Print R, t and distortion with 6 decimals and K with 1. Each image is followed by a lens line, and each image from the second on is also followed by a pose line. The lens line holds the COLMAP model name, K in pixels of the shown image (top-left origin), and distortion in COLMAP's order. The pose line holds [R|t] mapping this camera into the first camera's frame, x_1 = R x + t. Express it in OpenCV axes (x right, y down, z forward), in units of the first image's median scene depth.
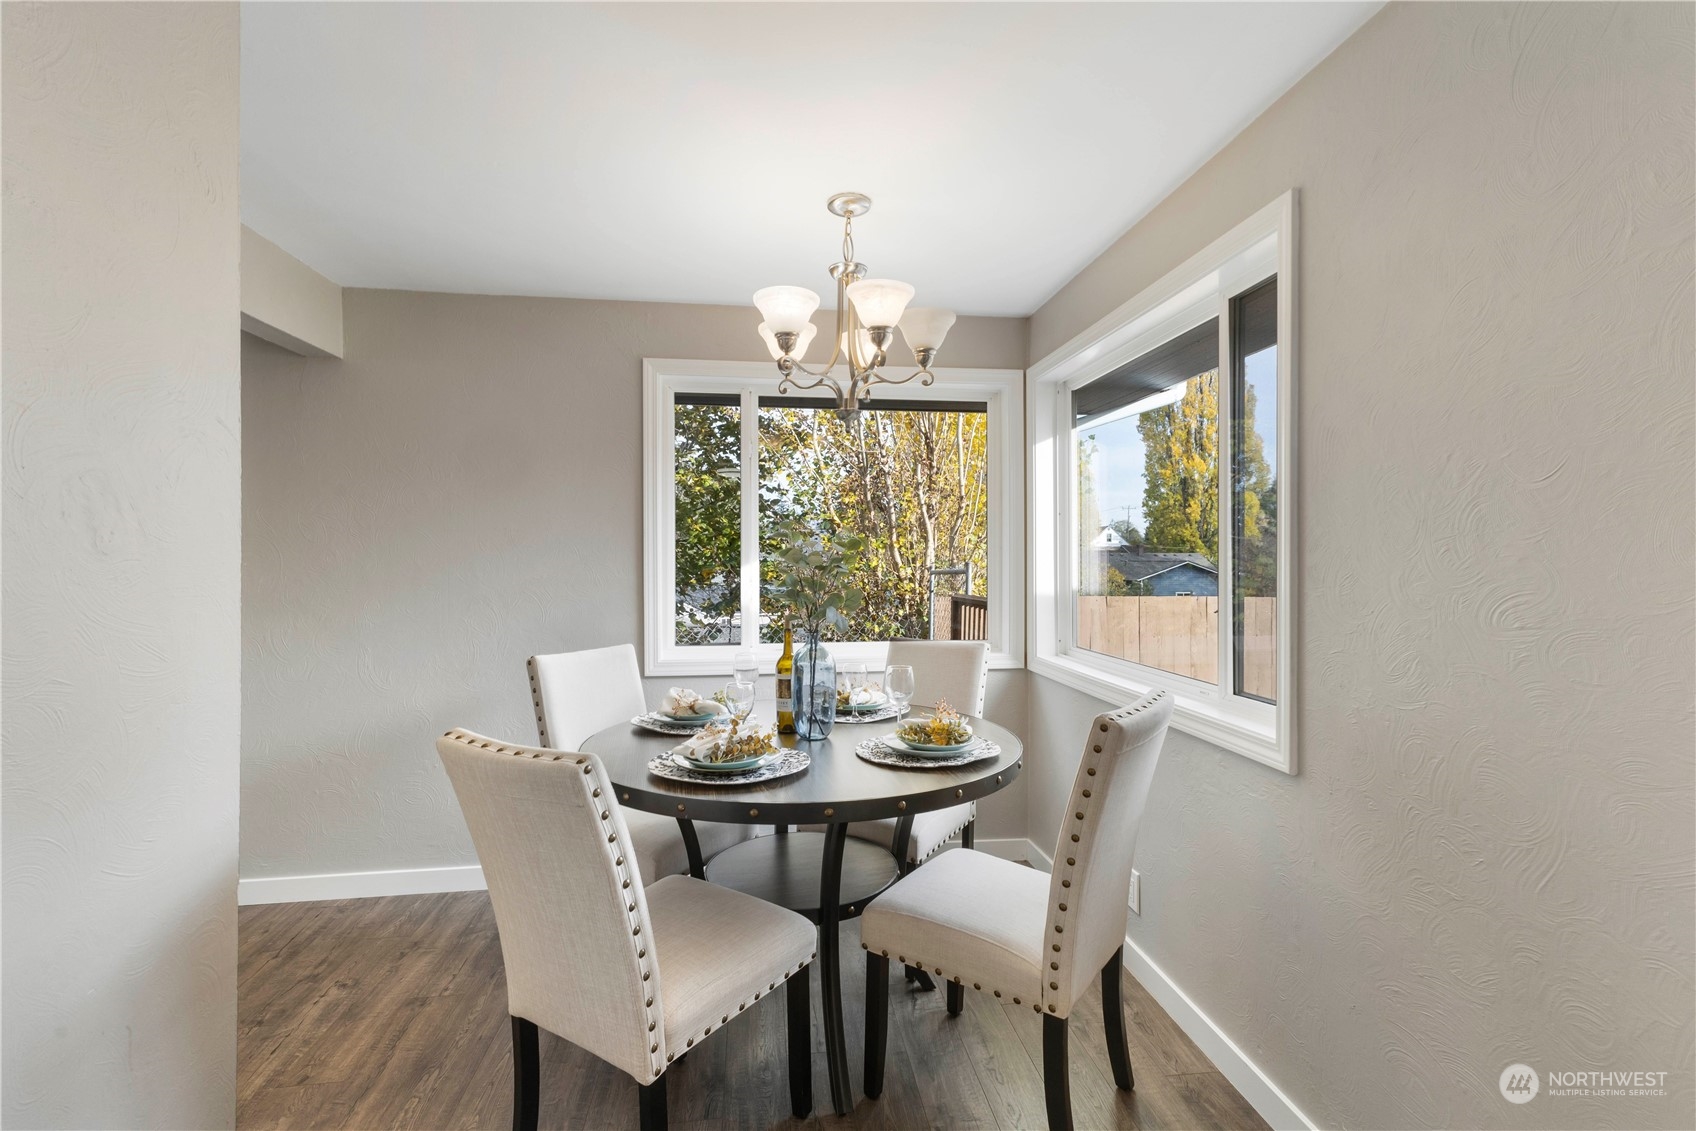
lens RADIAL K [[743.8, 0, 851.1], [0, 743.8, 562.2], [0, 0, 1]] dist [0.009032, -0.000504]
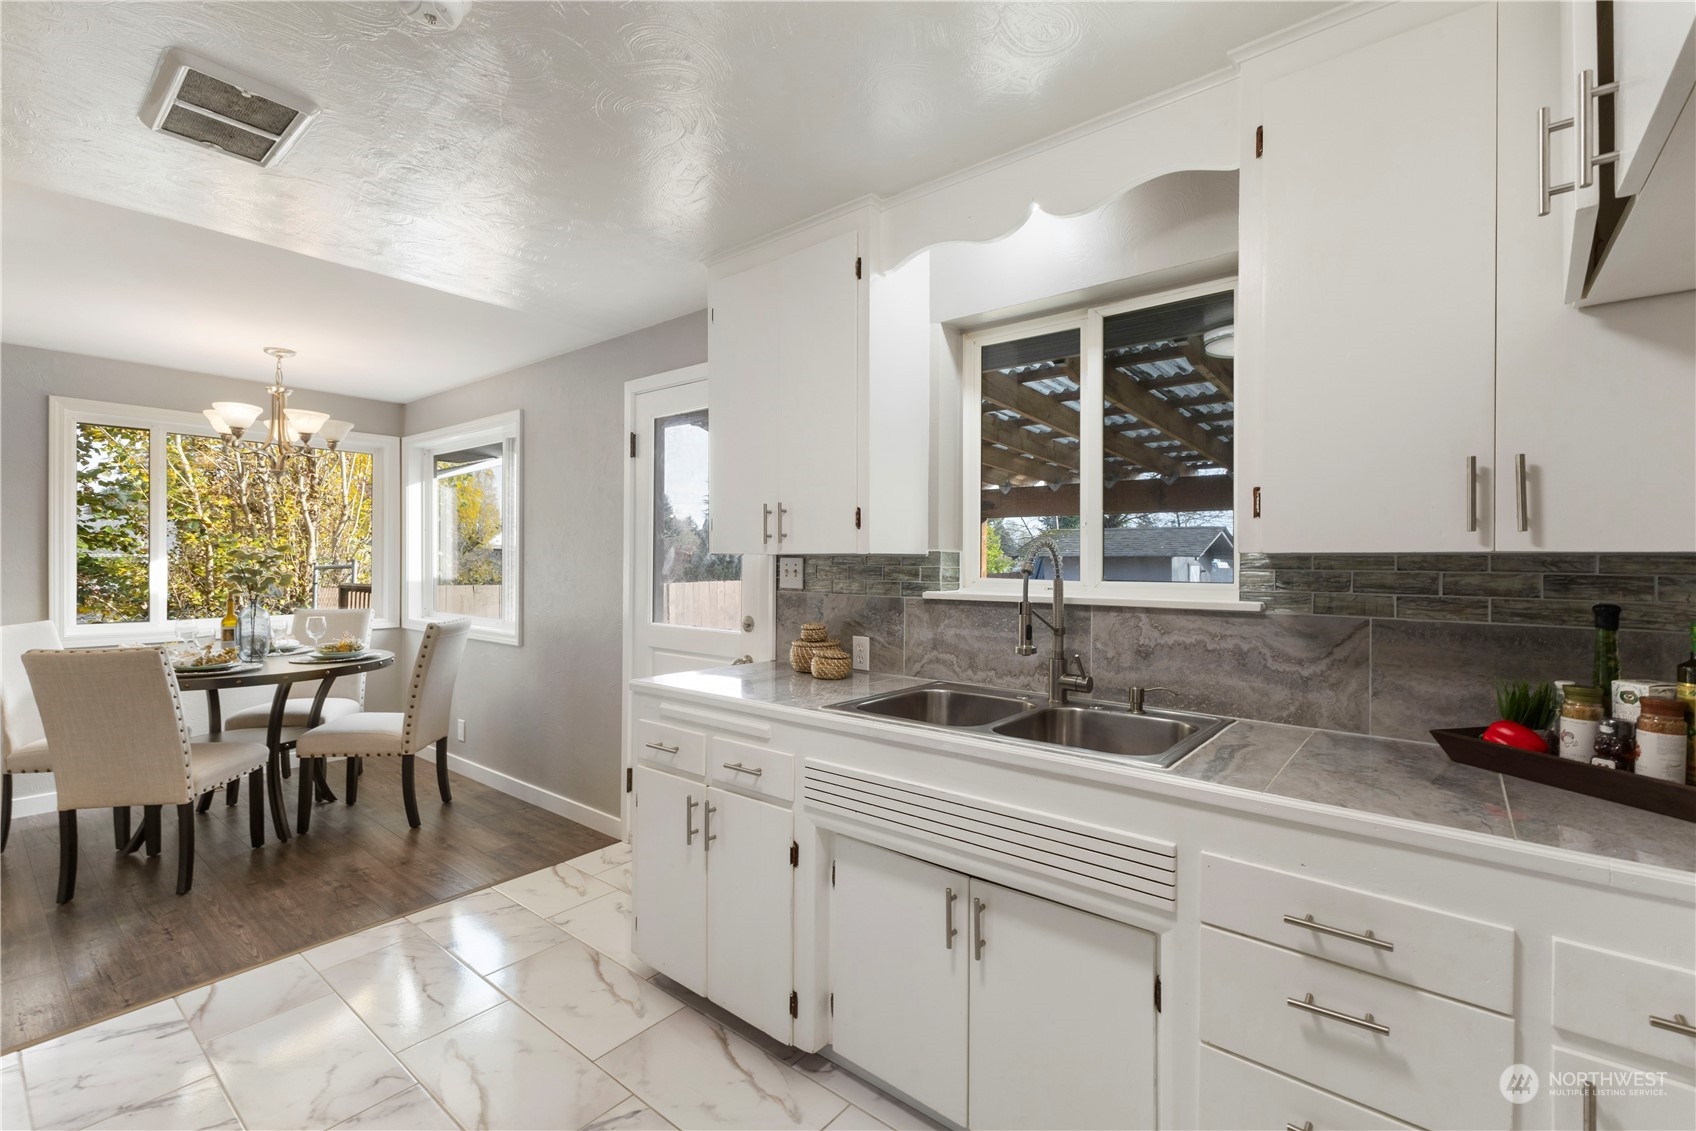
lens RADIAL K [[743.8, 0, 855.9], [0, 743.8, 558.1], [0, 0, 1]] dist [0.009032, -0.000504]
pose [[0.721984, 0.005498, 0.691888, -0.140642], [-0.003182, 0.999984, -0.004626, 0.001124], [-0.691902, 0.001139, 0.721990, -0.699243]]
